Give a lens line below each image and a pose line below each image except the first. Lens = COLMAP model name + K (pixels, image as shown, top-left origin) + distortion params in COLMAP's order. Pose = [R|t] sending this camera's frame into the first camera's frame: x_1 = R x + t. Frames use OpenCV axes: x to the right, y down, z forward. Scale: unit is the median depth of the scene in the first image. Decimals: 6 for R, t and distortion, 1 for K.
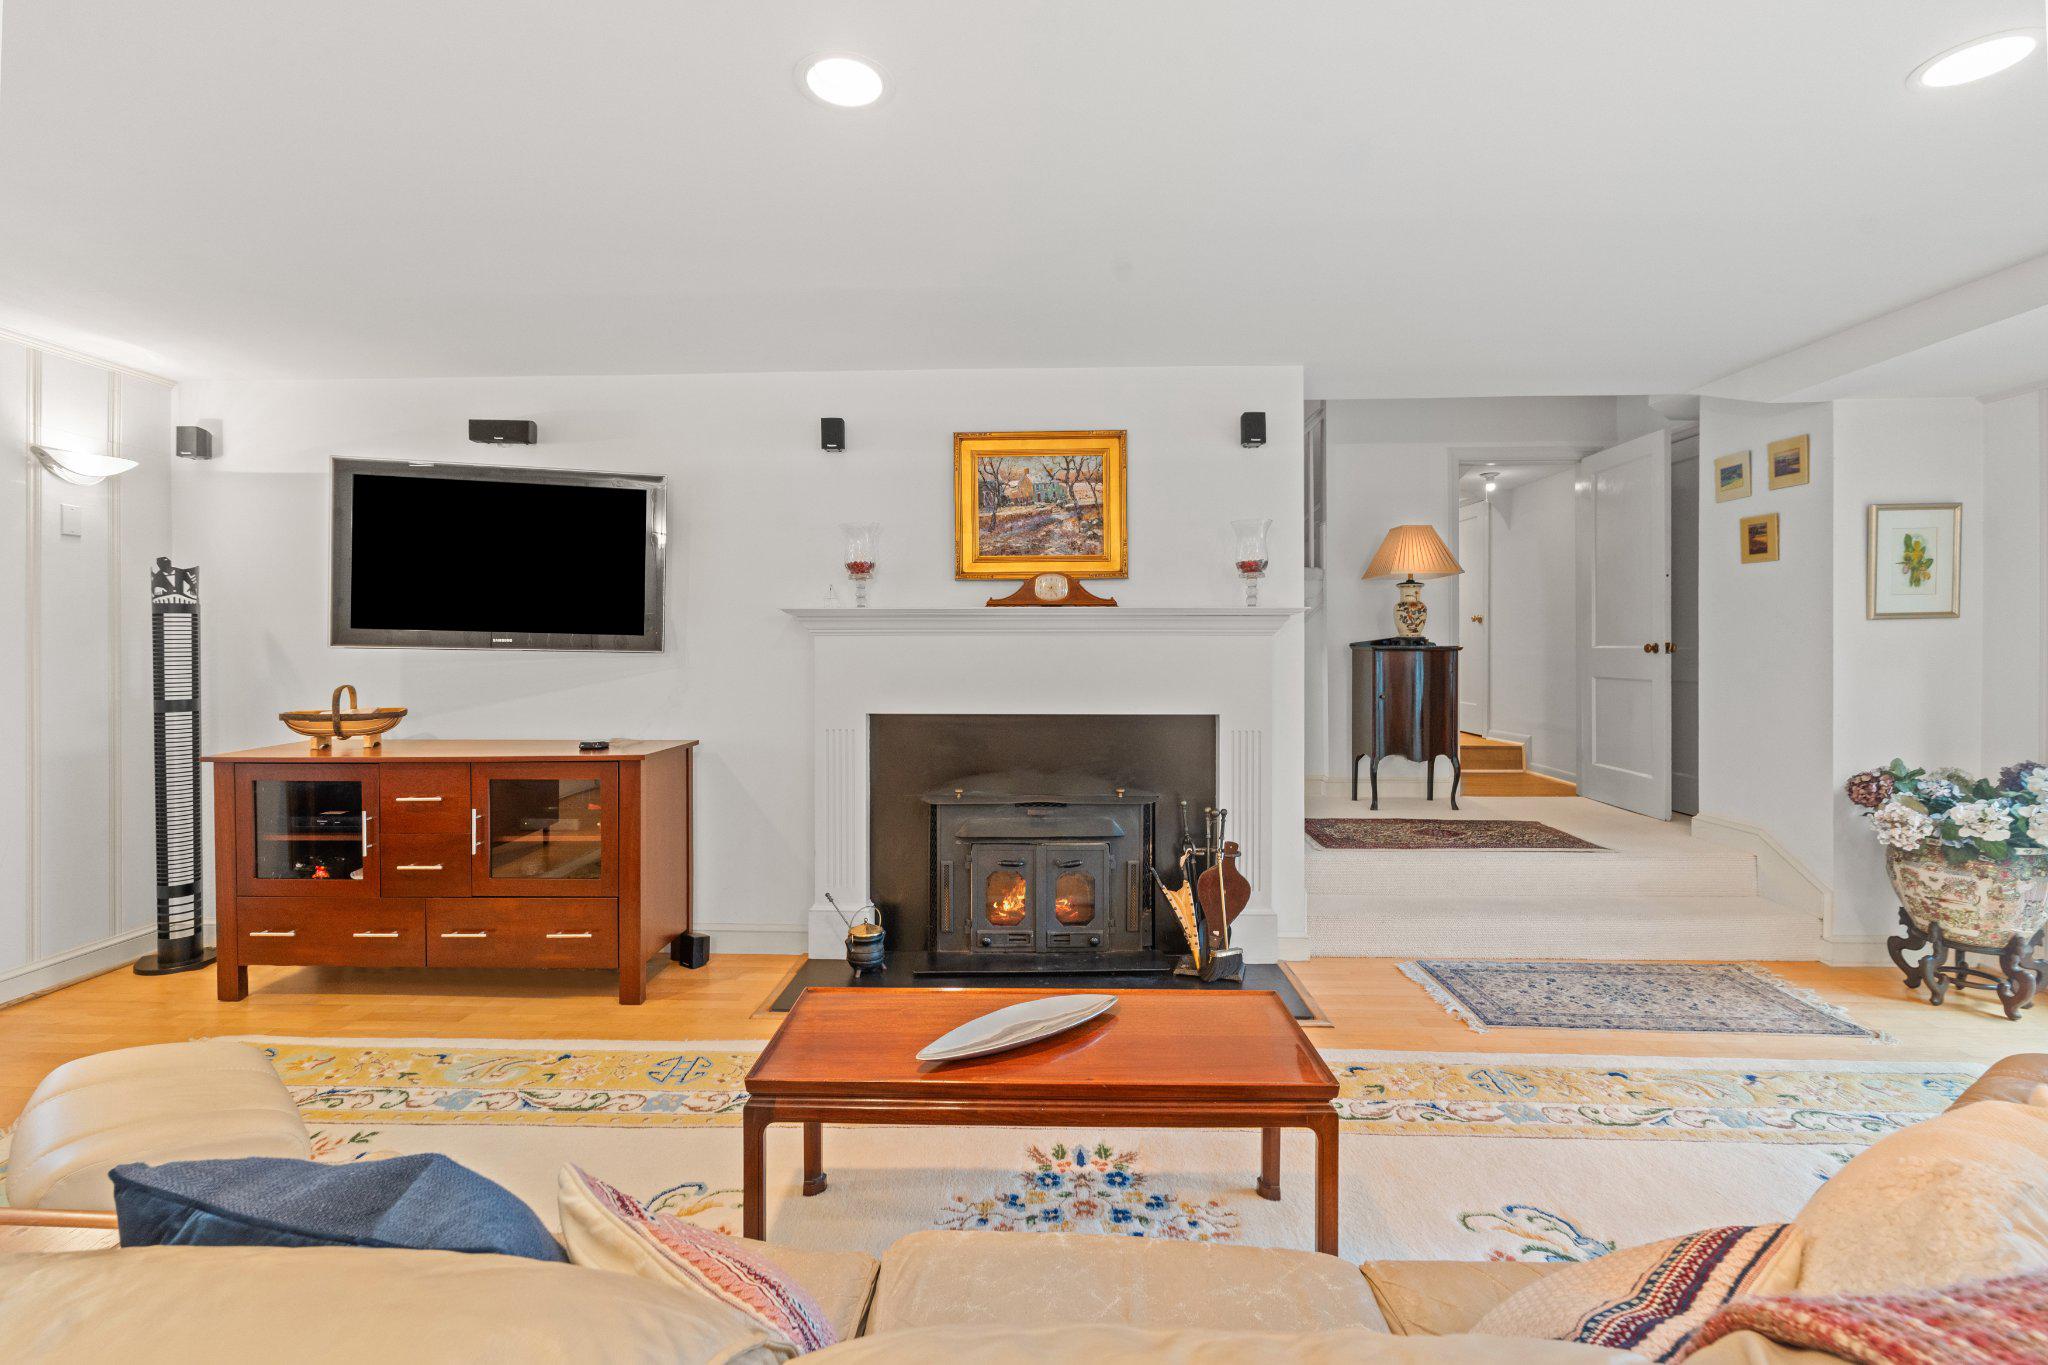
lens RADIAL K [[910.7, 0, 1015.5], [0, 910.7, 647.5], [0, 0, 1]] dist [-0.003239, 0.001068]
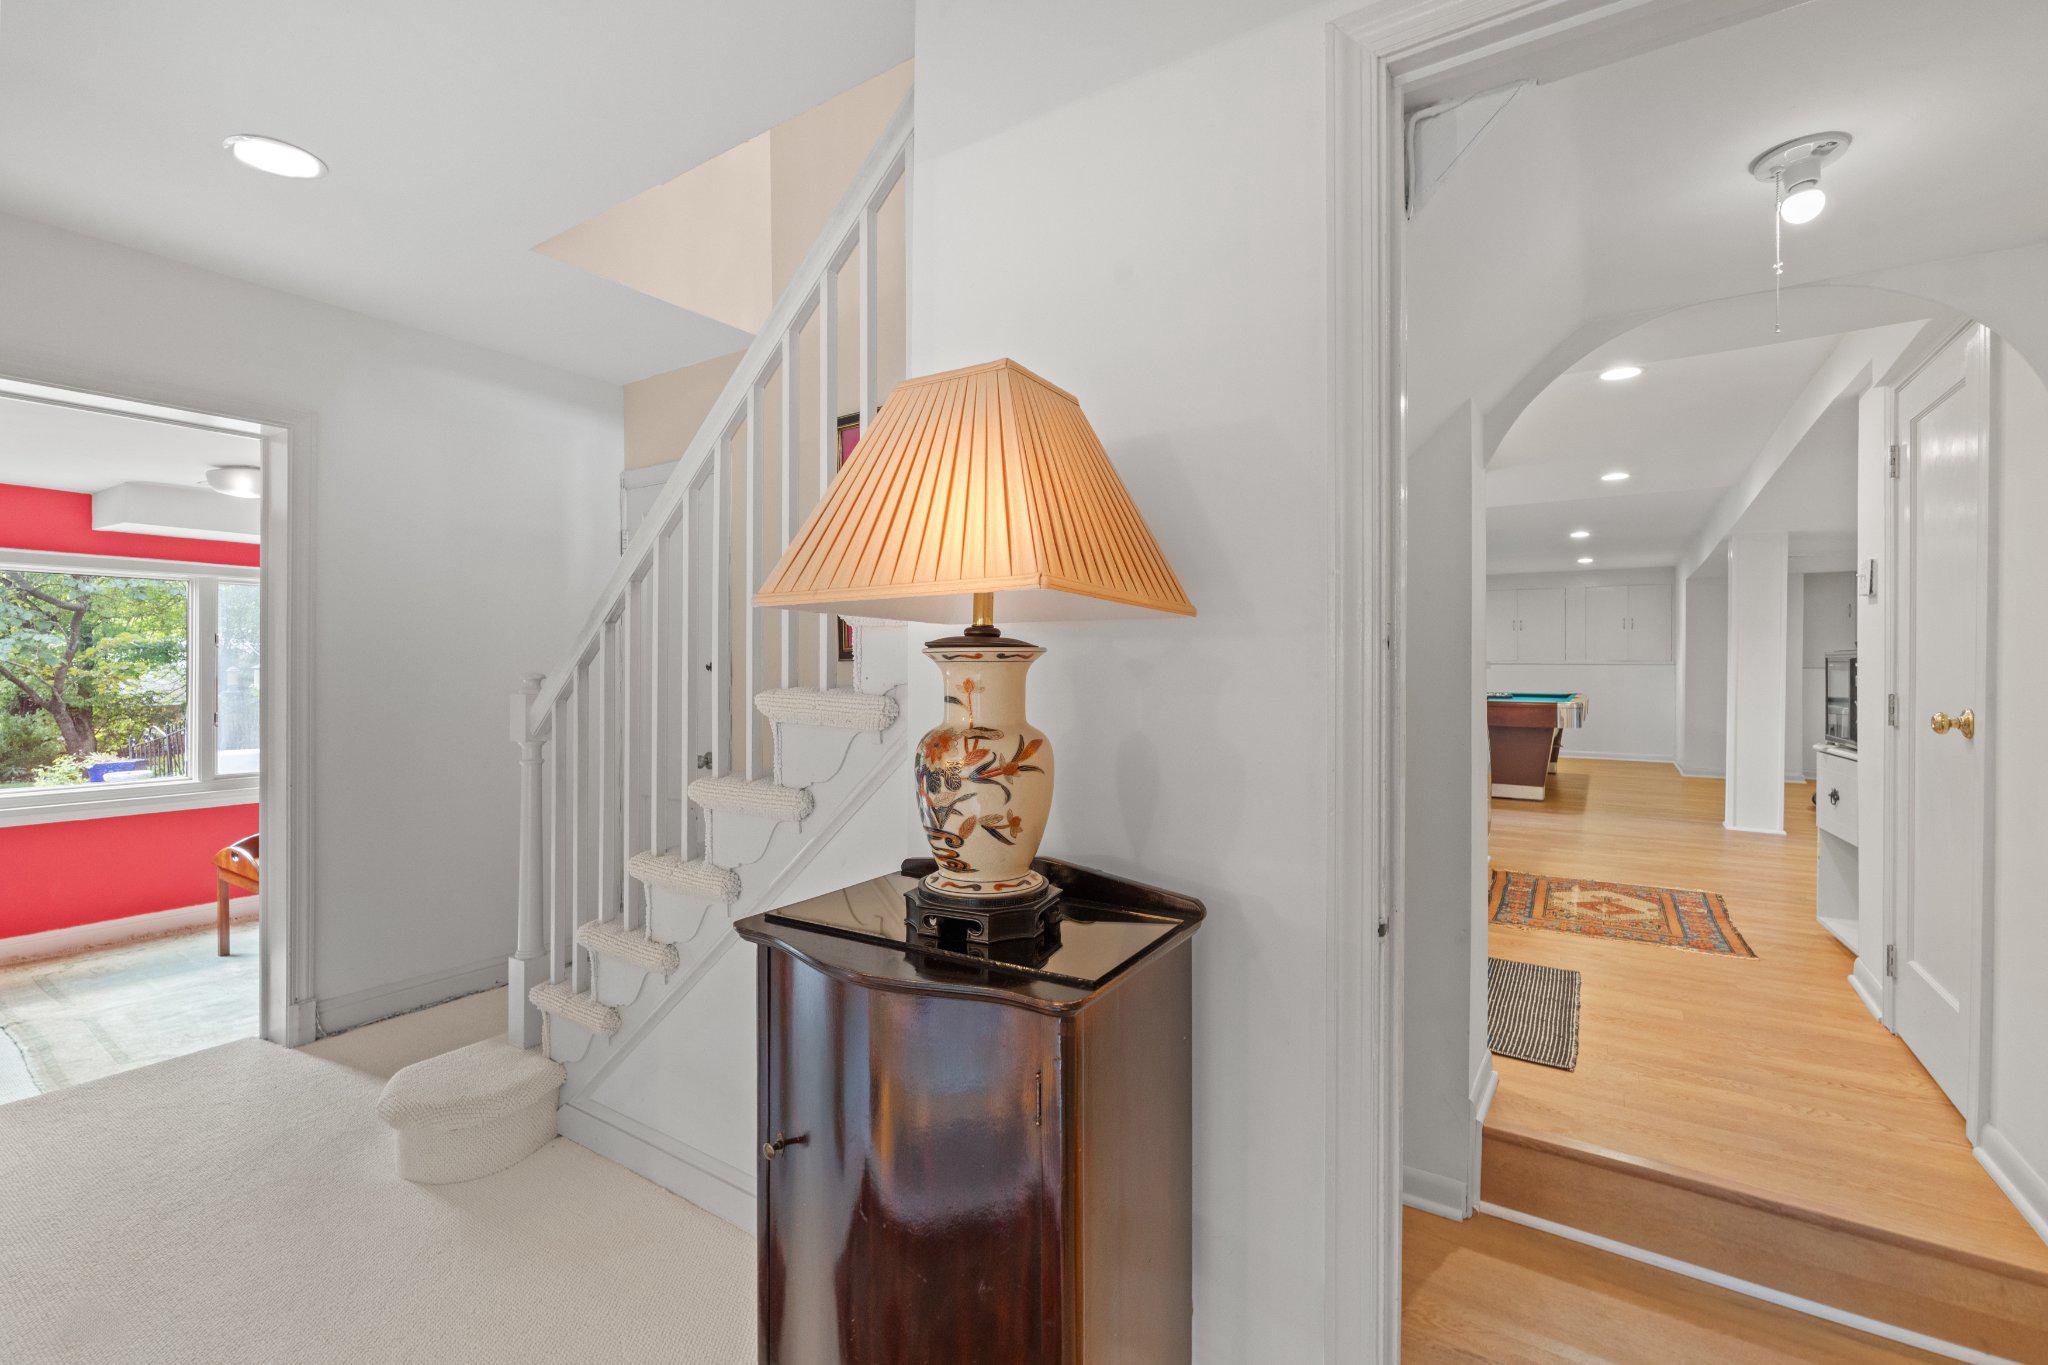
lens RADIAL K [[910.7, 0, 1014.8], [0, 910.7, 671.6], [0, 0, 1]] dist [-0.003239, 0.001068]
pose [[0.844757, 0.006037, -0.535116, 0.816954], [-0.007176, 0.999974, -0.000047, -0.092003], [0.535102, 0.003879, 0.844779, 1.184778]]
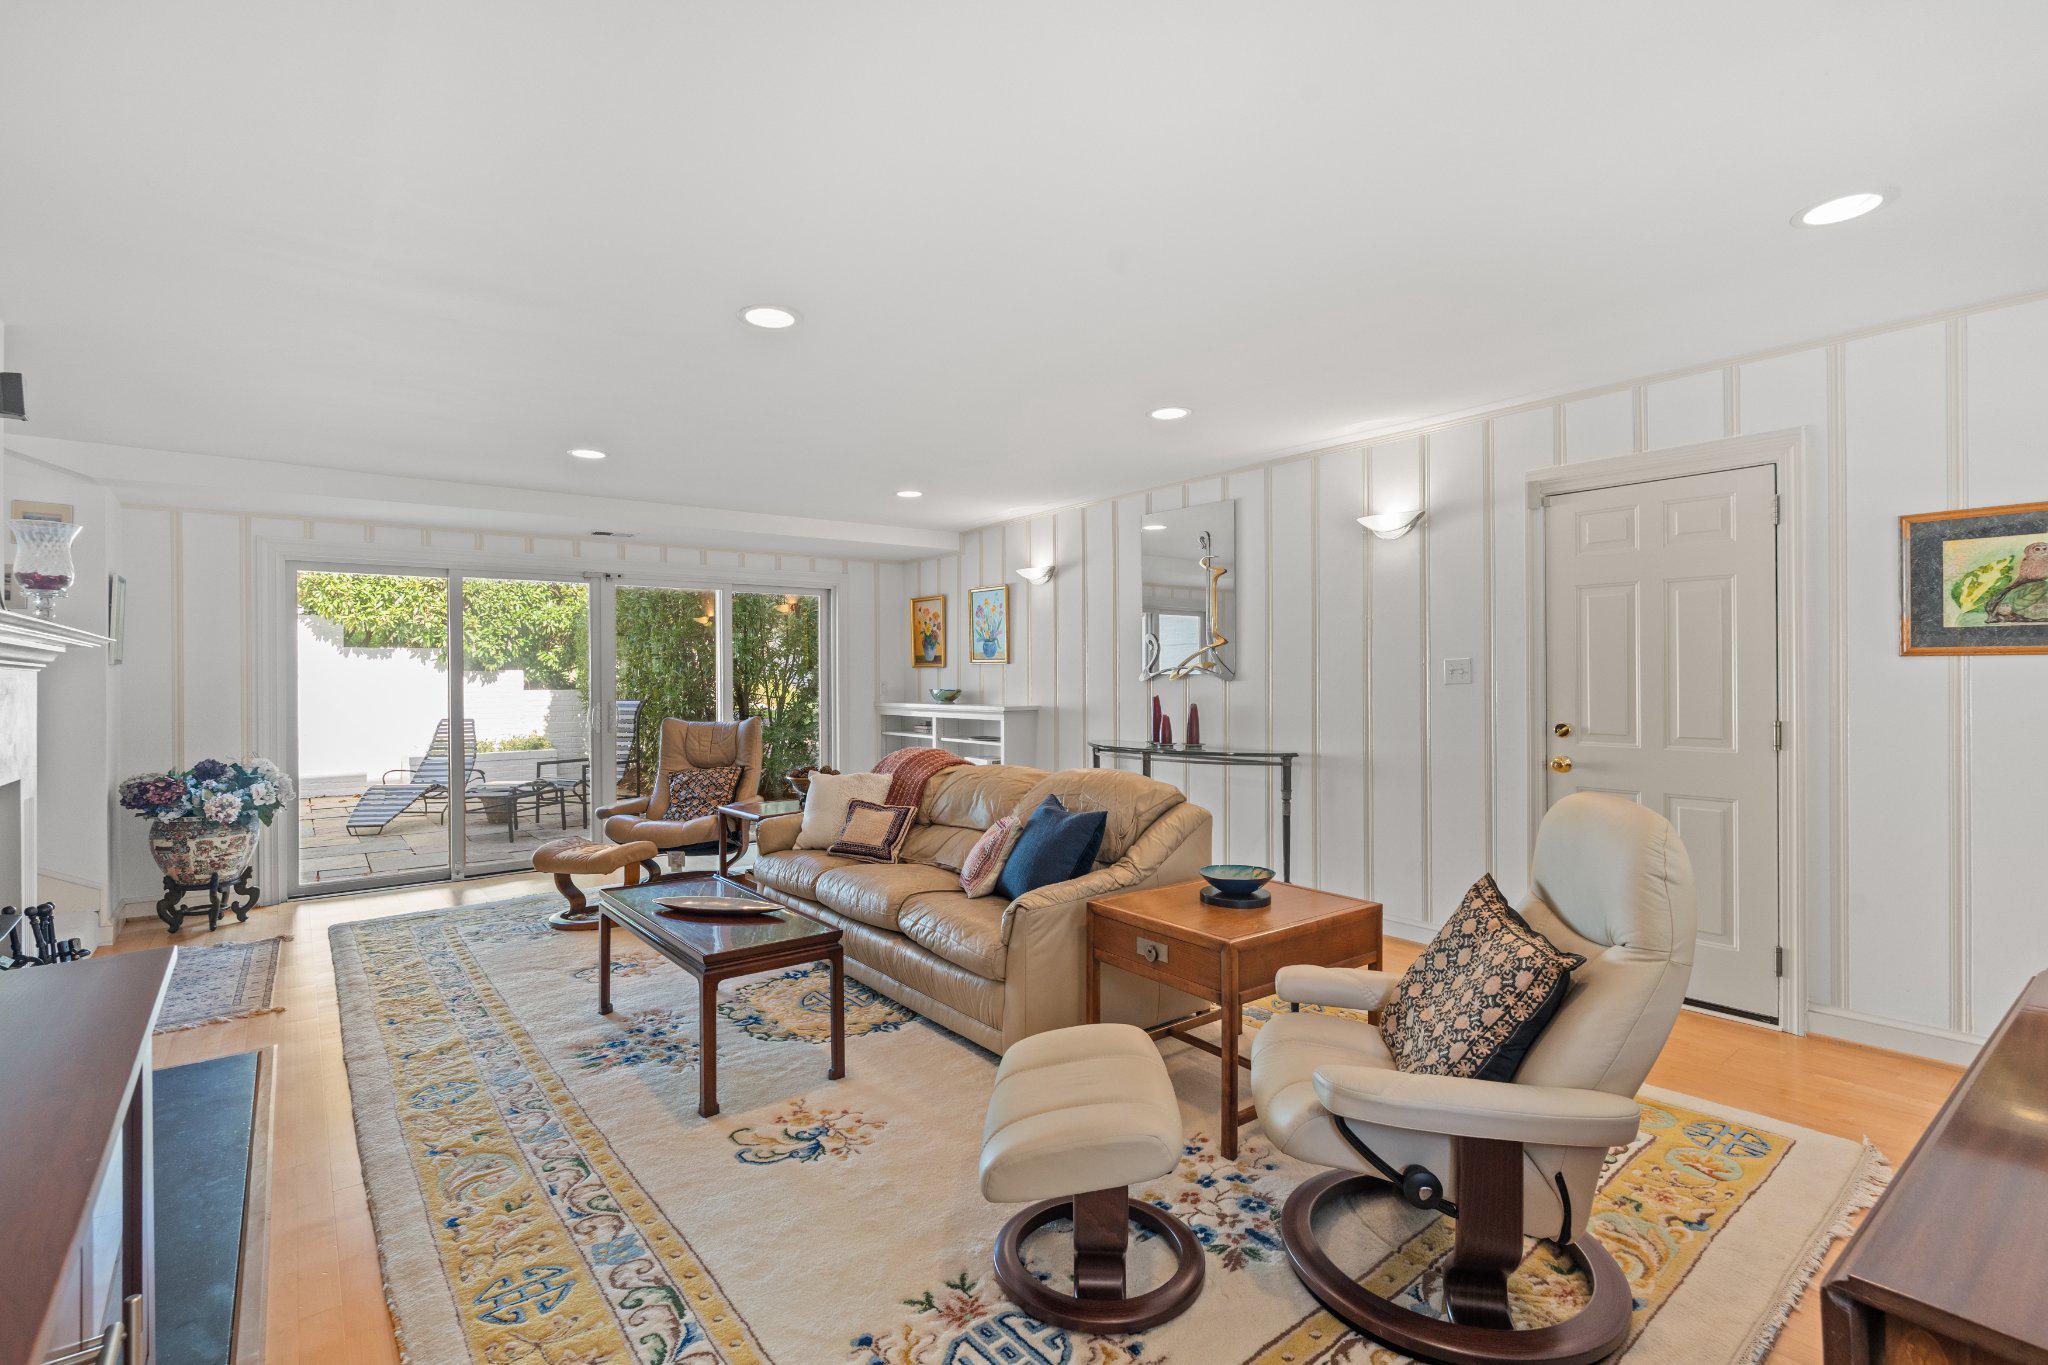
lens RADIAL K [[910.7, 0, 1026.5], [0, 910.7, 682.8], [0, 0, 1]] dist [-0.003239, 0.001068]
pose [[-0.651877, 0.001096, 0.758324, -0.844520], [0.015432, 0.999811, 0.011821, -0.000251], [-0.758167, 0.019408, -0.651771, 0.856329]]
